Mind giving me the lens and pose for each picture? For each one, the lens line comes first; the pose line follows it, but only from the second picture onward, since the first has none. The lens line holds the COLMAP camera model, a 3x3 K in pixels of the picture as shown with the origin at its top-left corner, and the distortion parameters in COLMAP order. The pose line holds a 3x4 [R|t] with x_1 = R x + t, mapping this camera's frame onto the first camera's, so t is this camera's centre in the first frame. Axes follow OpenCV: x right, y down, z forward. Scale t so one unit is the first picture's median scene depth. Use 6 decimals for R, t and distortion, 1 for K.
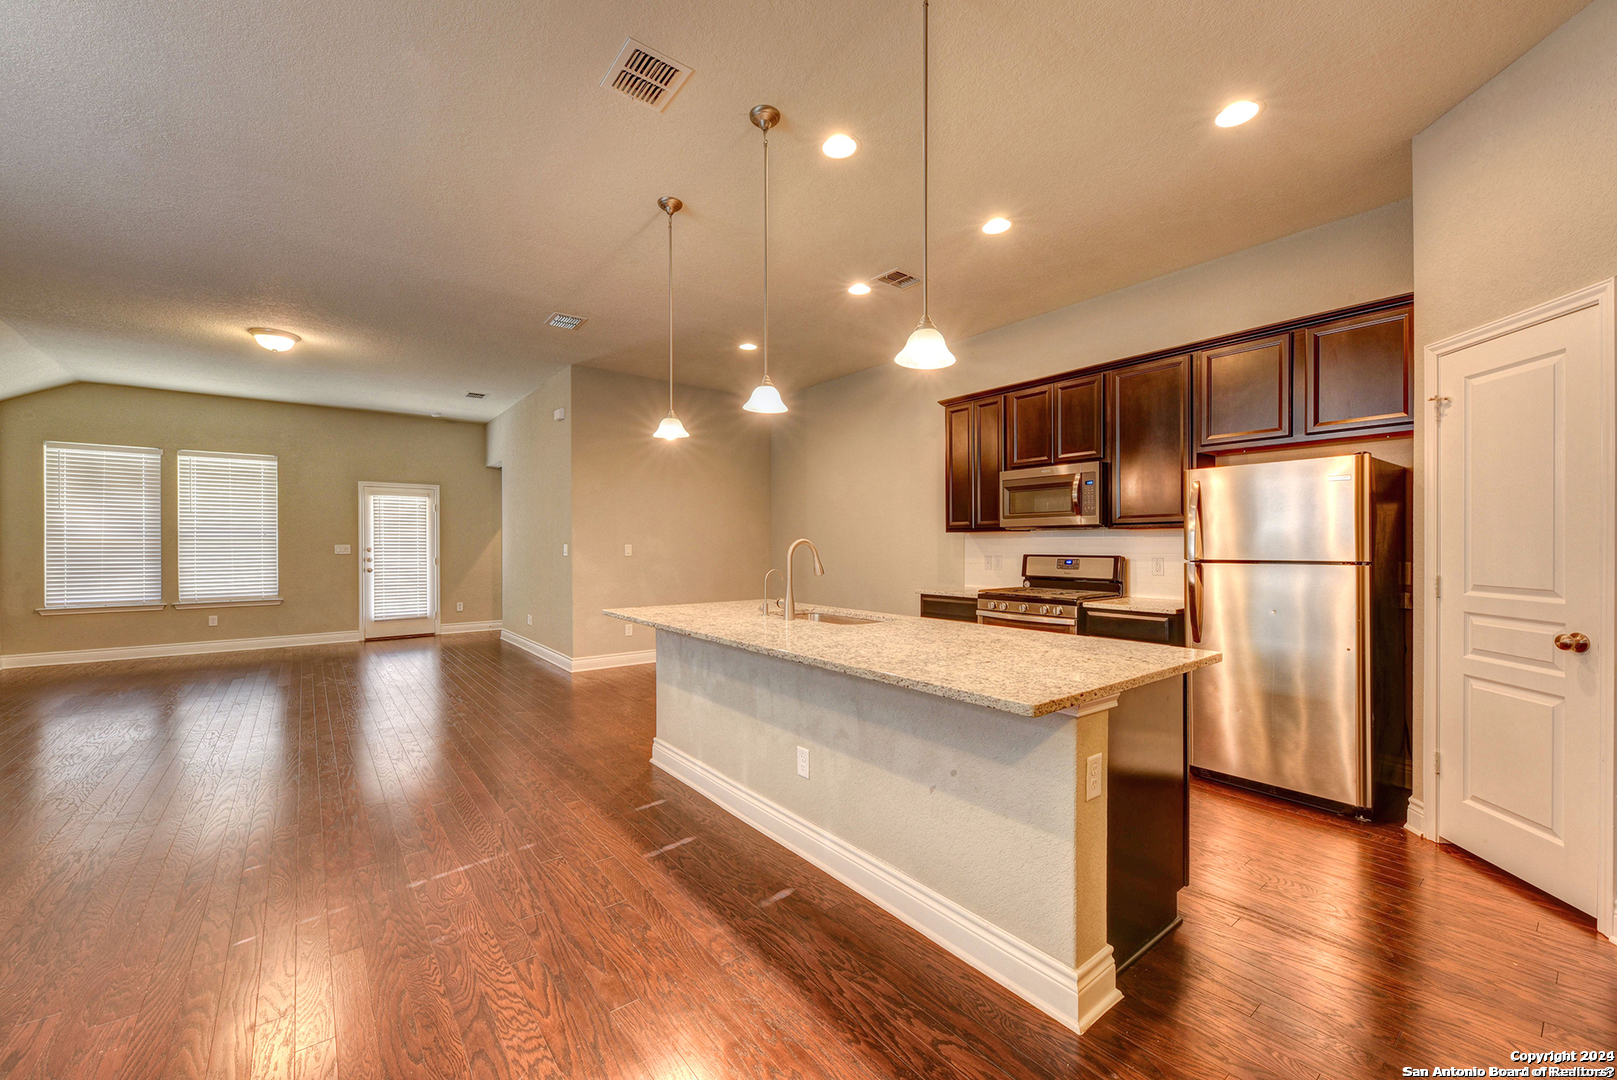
lens RADIAL K [[633.5, 0, 805.2], [0, 633.5, 548.1], [0, 0, 1]] dist [0.008336, -0.003623]
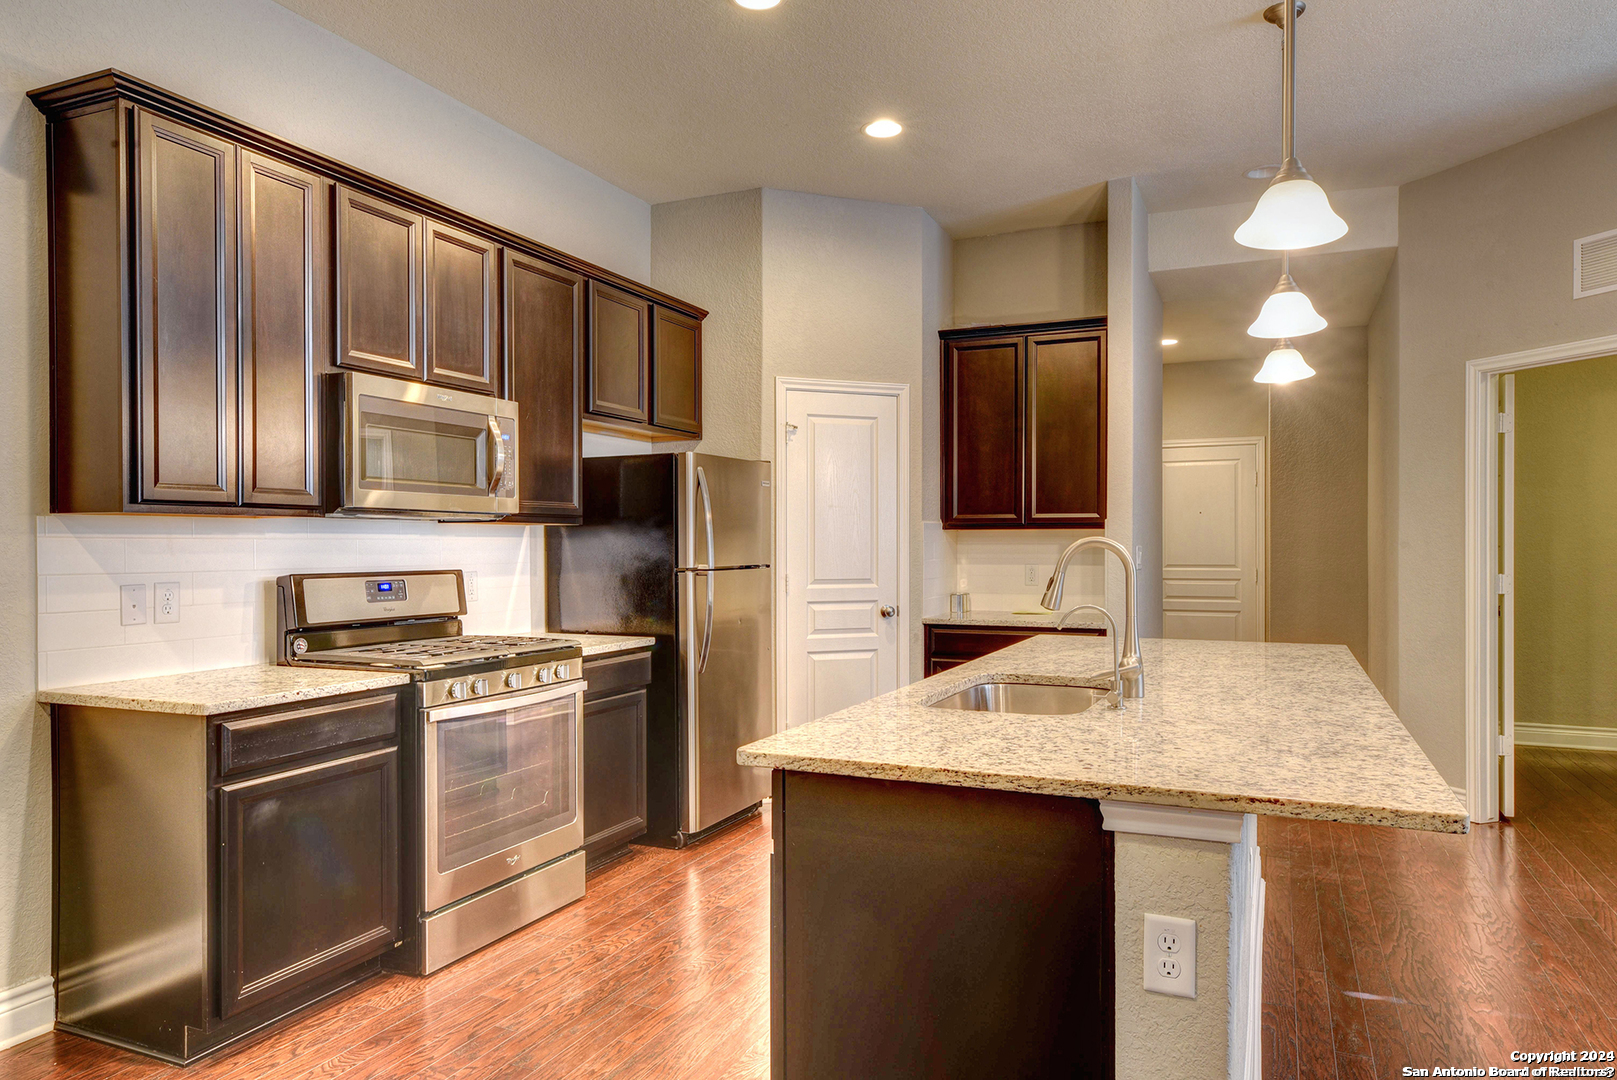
lens RADIAL K [[1032.8, 0, 805.8], [0, 1032.8, 546.8], [0, 0, 1]] dist [0.002035, 0.019515]
pose [[-0.460186, 0.003366, 0.887816, -0.525750], [0.009691, 0.999952, 0.001232, -0.007128], [-0.887770, 0.009171, -0.460196, 1.328745]]
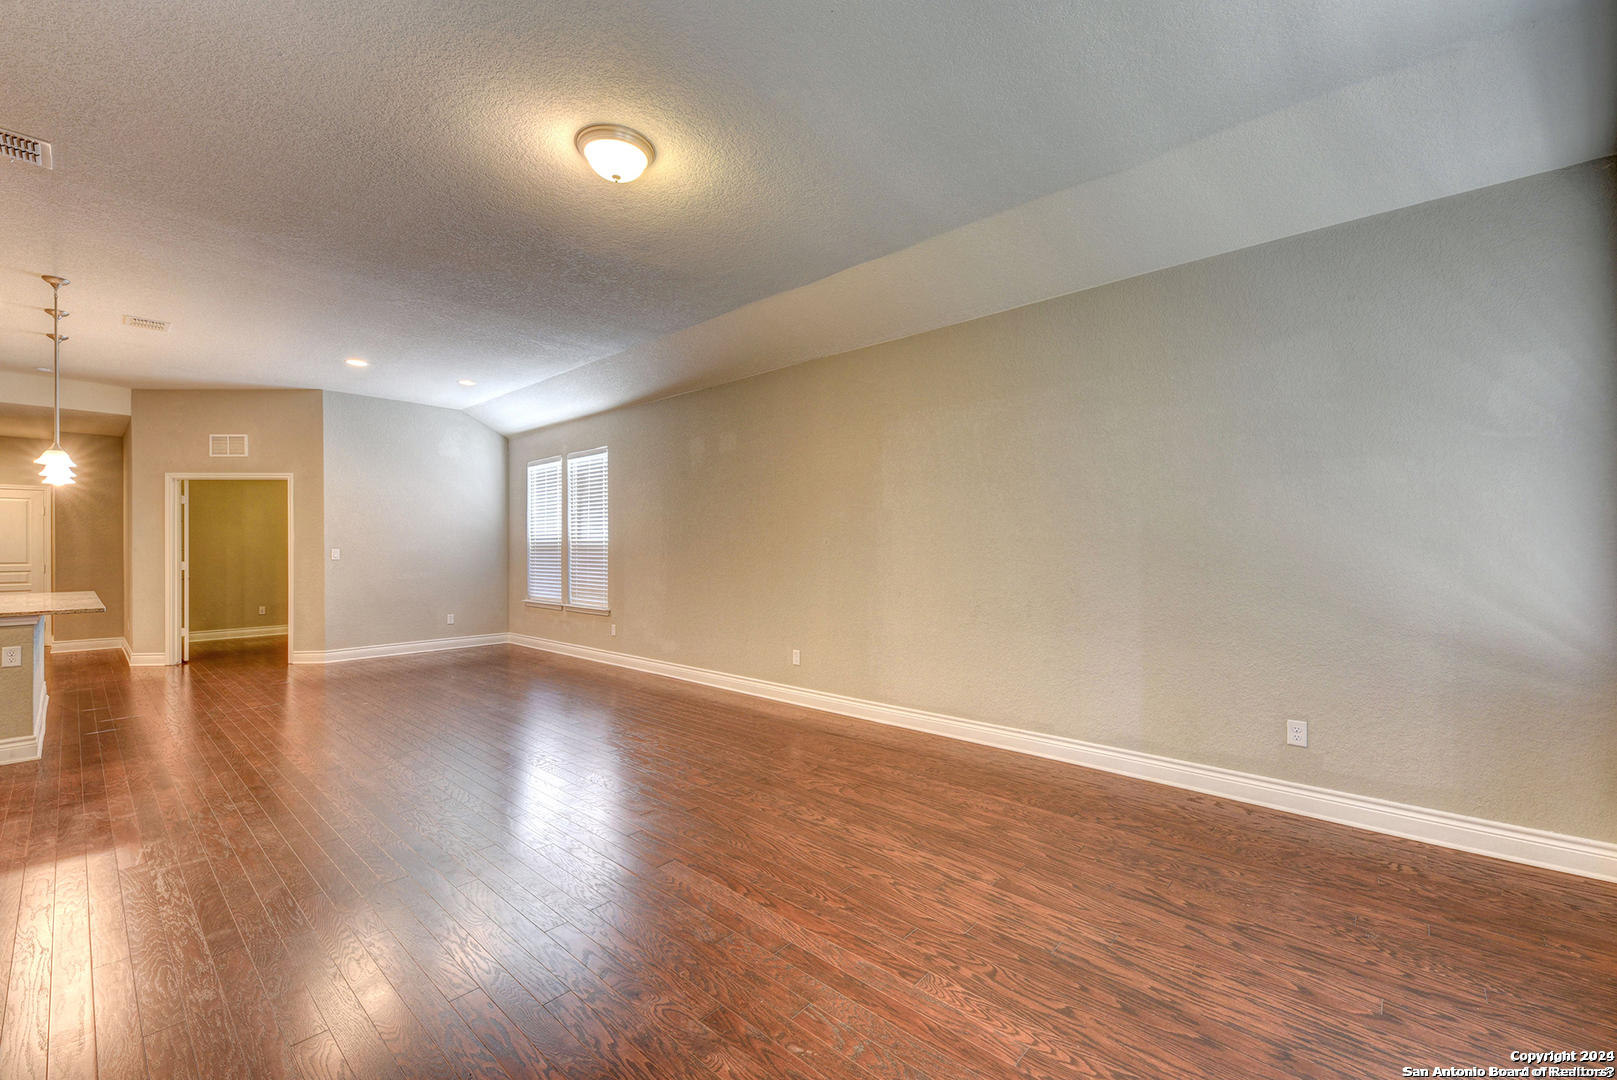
lens RADIAL K [[658.8, 0, 808.4], [0, 658.8, 547.9], [0, 0, 1]] dist [0.003007, -0.001629]
pose [[-0.984093, 0.007187, -0.177511, -1.273526], [0.005947, 0.999954, 0.007518, -0.009048], [0.177556, 0.006342, -0.984090, 2.252314]]
